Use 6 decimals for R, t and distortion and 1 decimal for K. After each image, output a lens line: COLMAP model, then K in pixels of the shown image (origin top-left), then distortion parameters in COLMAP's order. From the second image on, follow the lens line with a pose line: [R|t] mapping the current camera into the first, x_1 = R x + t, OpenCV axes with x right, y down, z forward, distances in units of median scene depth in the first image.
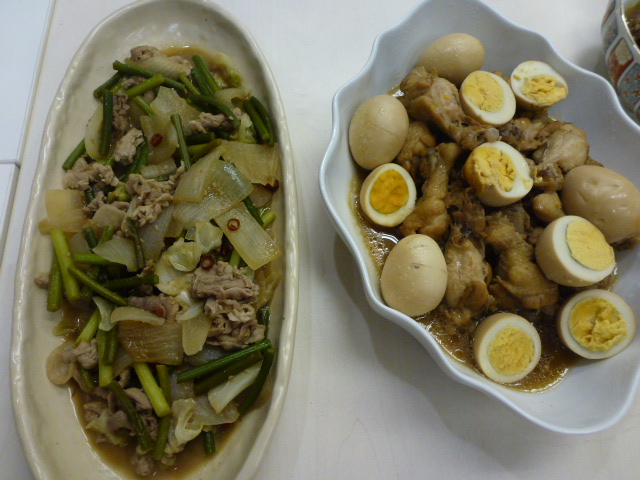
lens RADIAL K [[453.5, 0, 320.2], [0, 453.5, 247.5], [0, 0, 1]] dist [-0.068058, 0.036423]
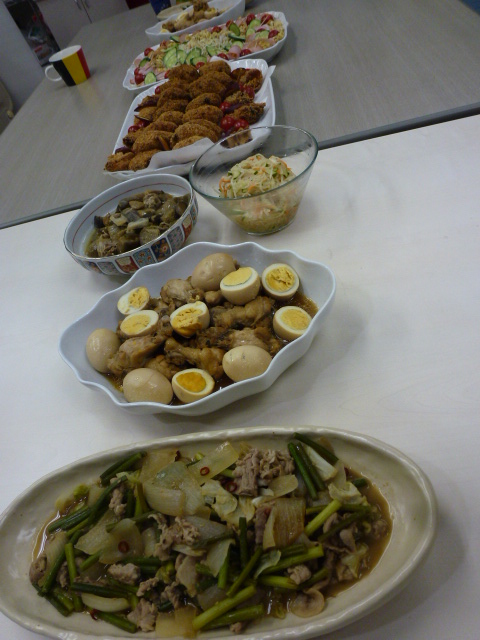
lens RADIAL K [[453.5, 0, 240.0], [0, 453.5, 320.0], [0, 0, 1]] dist [-0.068058, 0.036423]
pose [[0.062237, -0.793282, 0.605665, -0.625763], [0.993326, 0.108279, 0.039748, -0.047572], [-0.097112, 0.599149, 0.794726, -0.357122]]
